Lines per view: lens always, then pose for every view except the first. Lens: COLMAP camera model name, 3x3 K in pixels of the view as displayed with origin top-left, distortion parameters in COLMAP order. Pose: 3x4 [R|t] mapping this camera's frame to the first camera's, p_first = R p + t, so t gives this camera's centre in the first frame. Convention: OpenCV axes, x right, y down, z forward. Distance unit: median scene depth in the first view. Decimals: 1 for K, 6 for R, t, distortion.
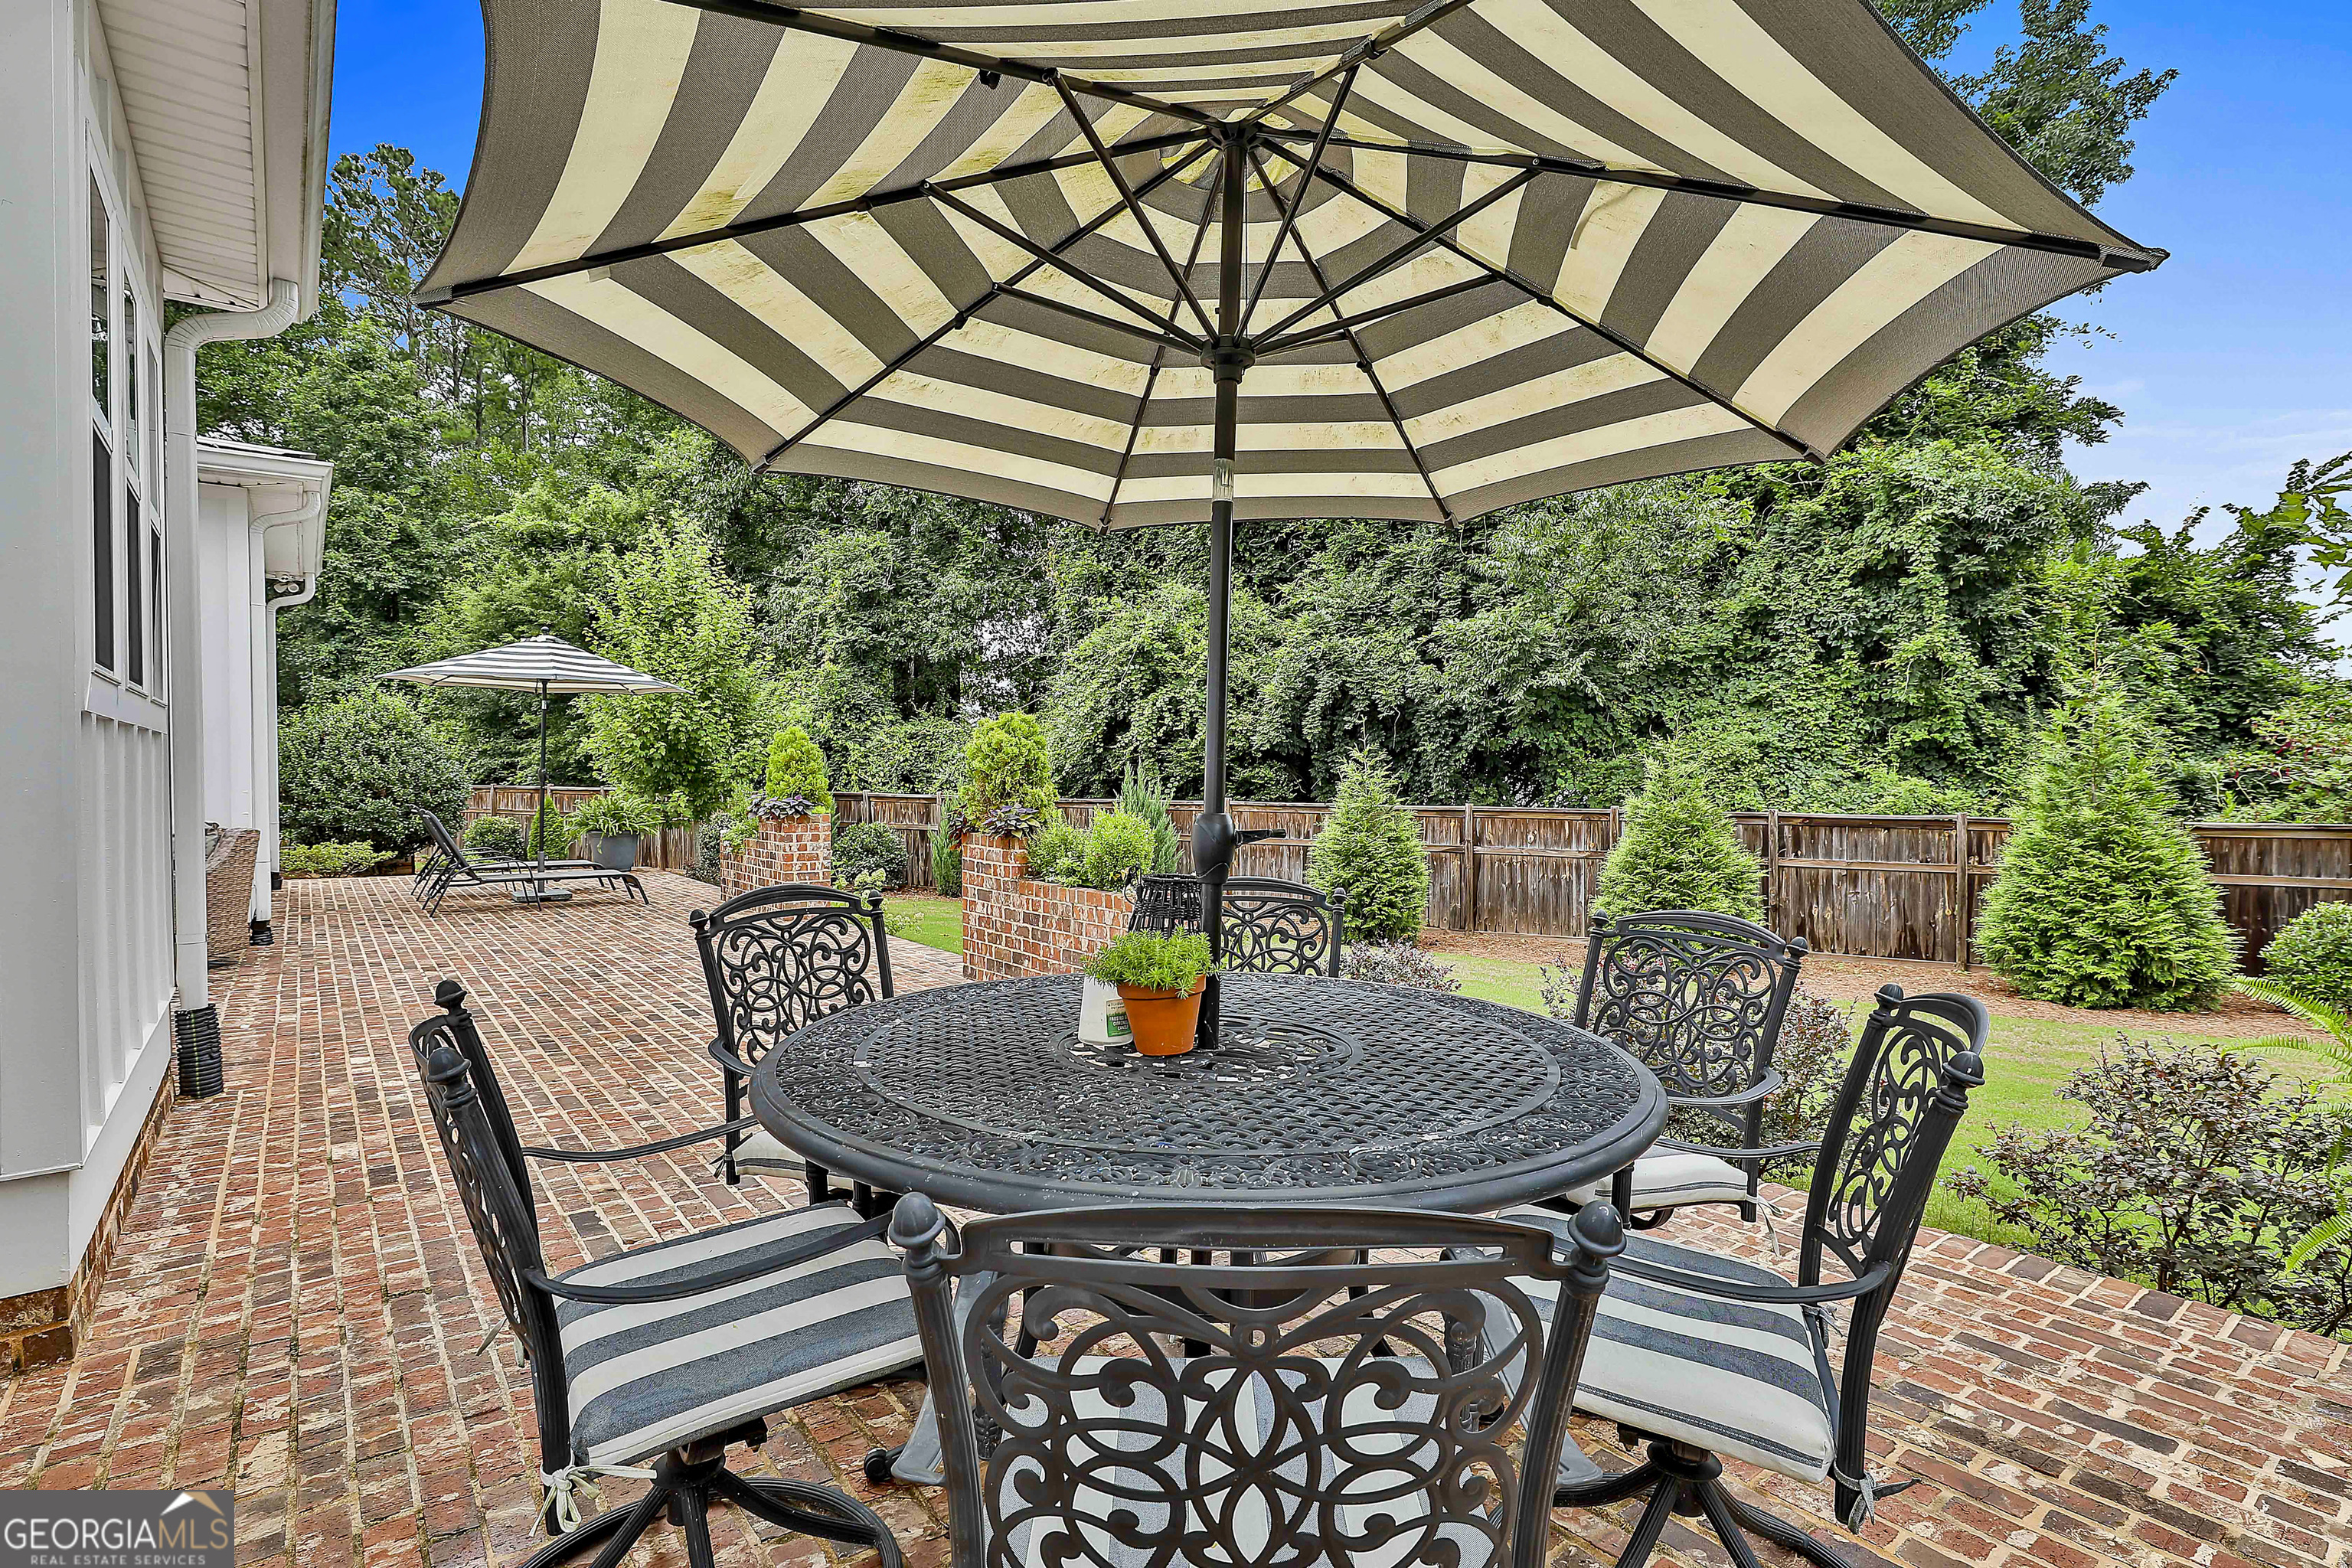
lens RADIAL K [[1128.3, 0, 1182.3], [0, 1128.3, 777.6], [0, 0, 1]] dist [0.000819, -0.000025]
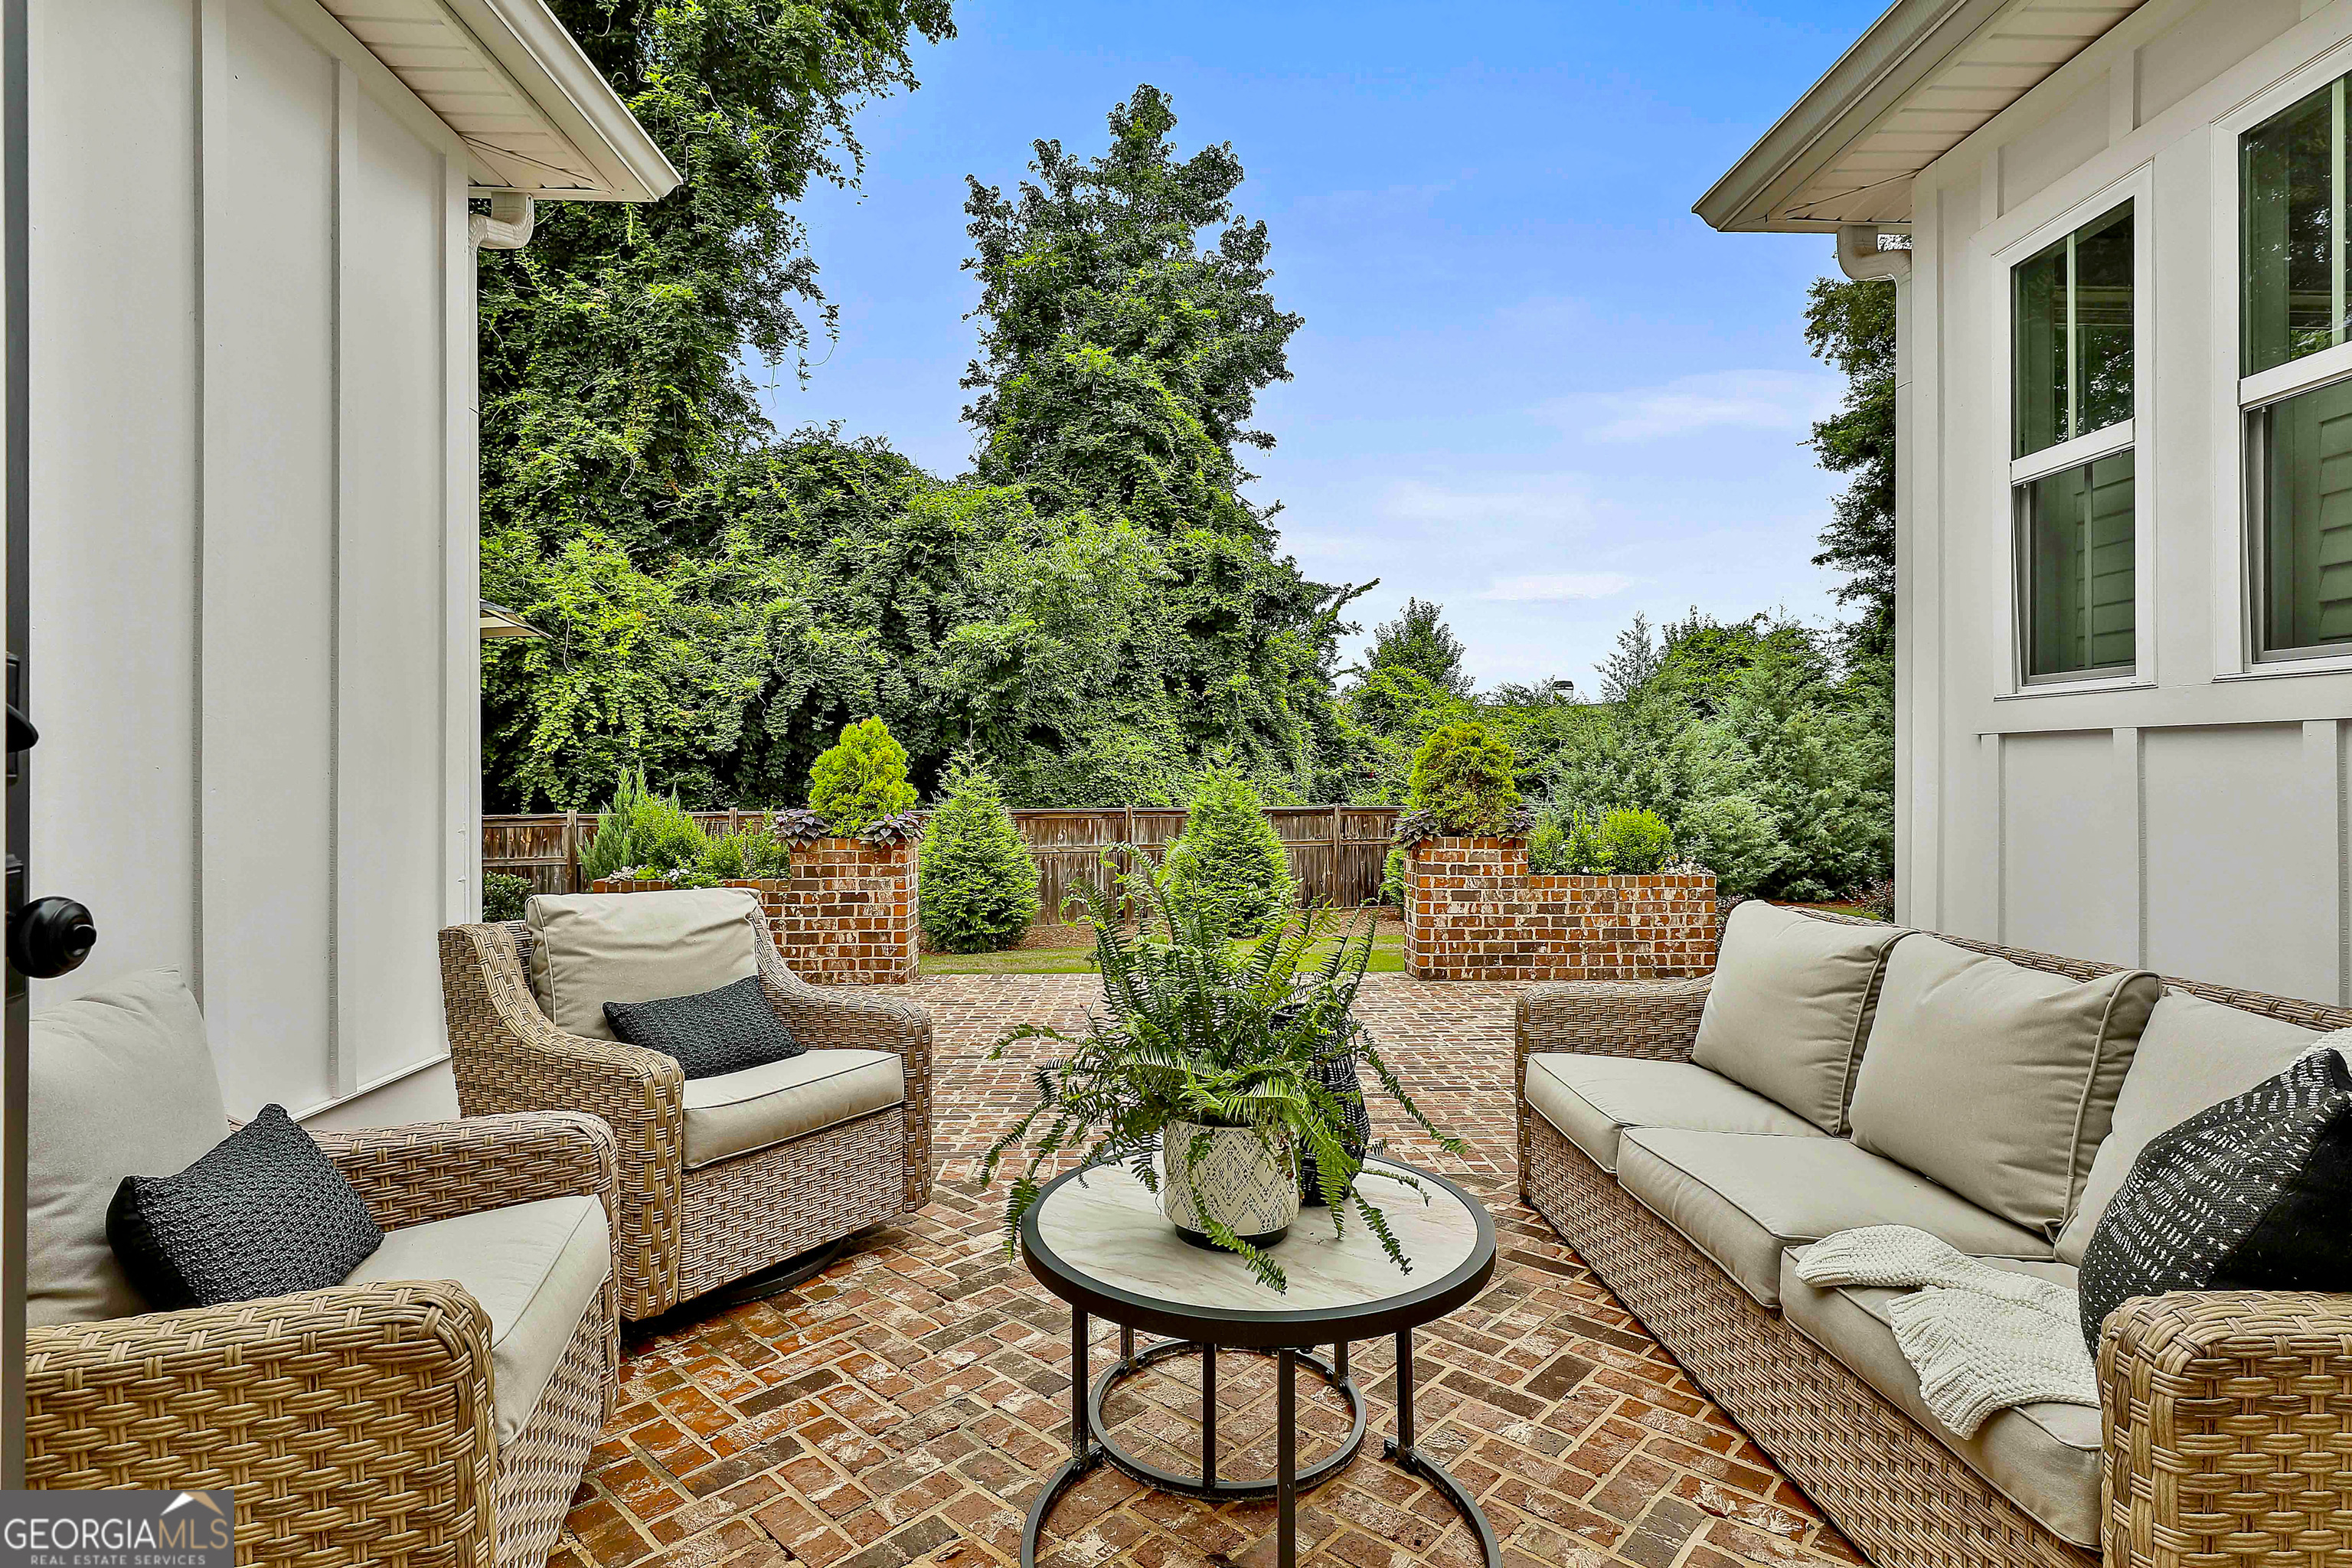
lens RADIAL K [[1128.3, 0, 1182.3], [0, 1128.3, 777.6], [0, 0, 1]] dist [0.000819, -0.000025]
pose [[0.587987, -0.003879, 0.808861, -0.492558], [0.006613, 0.999978, -0.000012, -0.002825], [-0.808843, 0.005356, 0.588000, 0.250715]]
